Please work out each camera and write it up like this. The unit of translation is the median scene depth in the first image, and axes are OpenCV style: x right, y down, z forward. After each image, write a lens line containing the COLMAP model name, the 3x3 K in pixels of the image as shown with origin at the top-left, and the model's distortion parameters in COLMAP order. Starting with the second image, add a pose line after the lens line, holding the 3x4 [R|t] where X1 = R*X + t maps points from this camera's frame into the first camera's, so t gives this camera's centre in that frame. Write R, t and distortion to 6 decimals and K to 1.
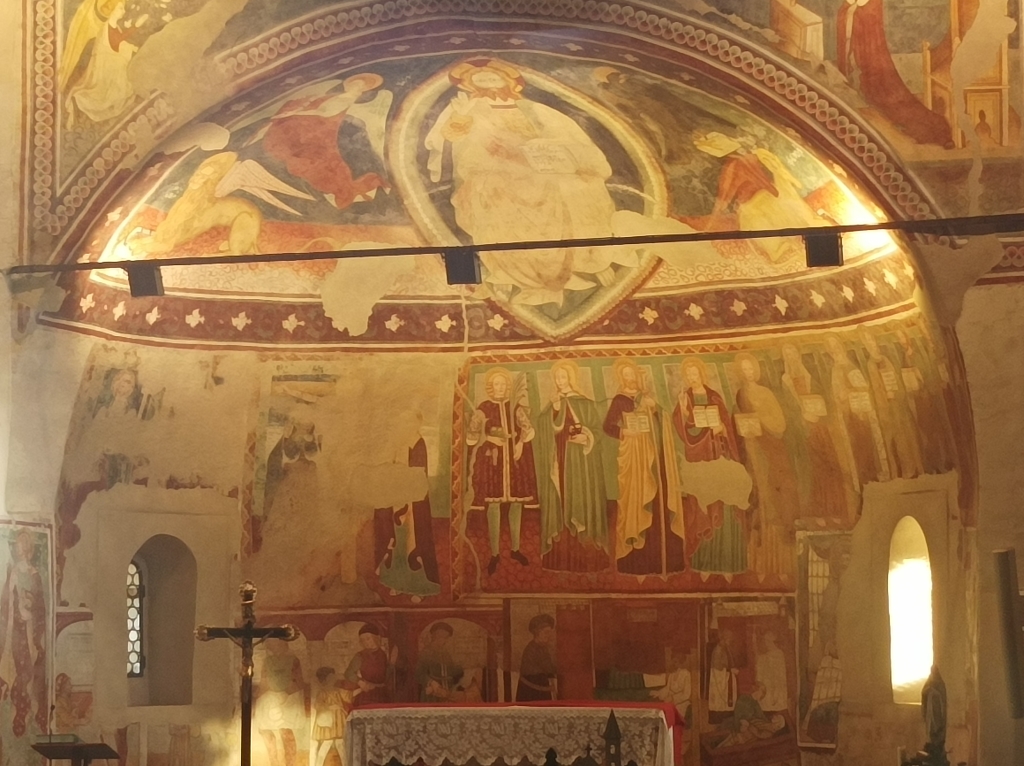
lens RADIAL K [[2639.4, 0, 536.5], [0, 2639.4, 380.5], [0, 0, 1]] dist [0.065531, 0.000000]
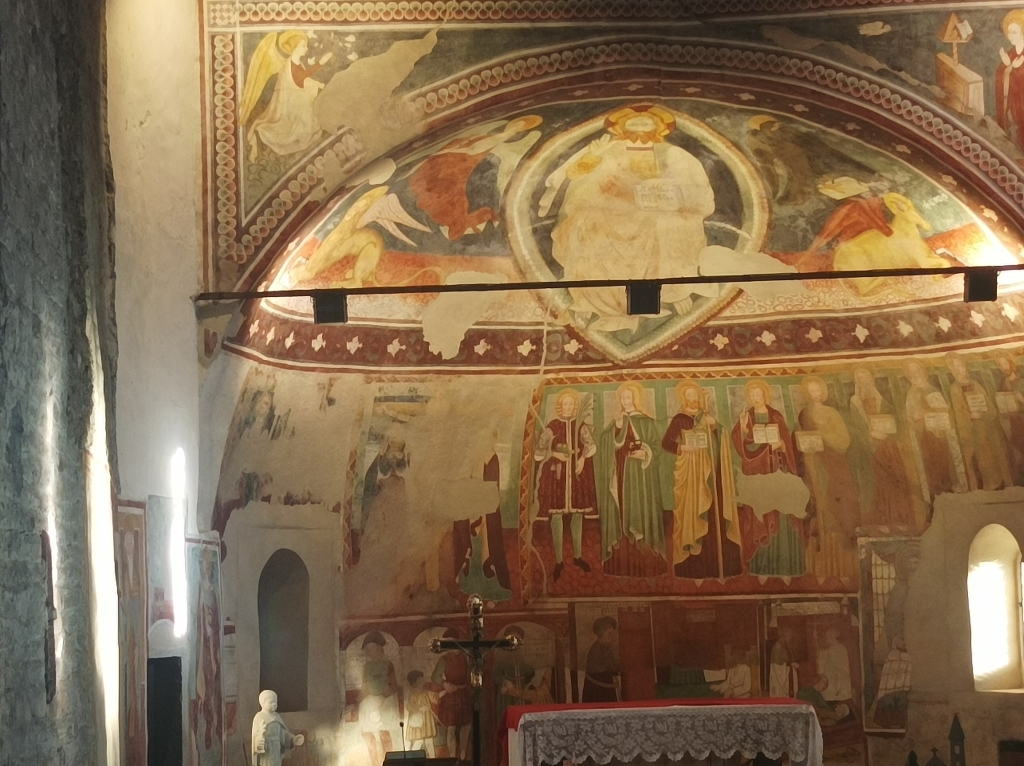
lens RADIAL K [[2387.0, 0, 491.3], [0, 2387.0, 387.0], [0, 0, 1]] dist [0.095462, 0.000000]
pose [[0.970517, -0.000045, 0.241034, -0.295405], [-0.000992, 0.999991, 0.004181, -0.010101], [-0.241032, -0.004297, 0.970508, 0.065560]]
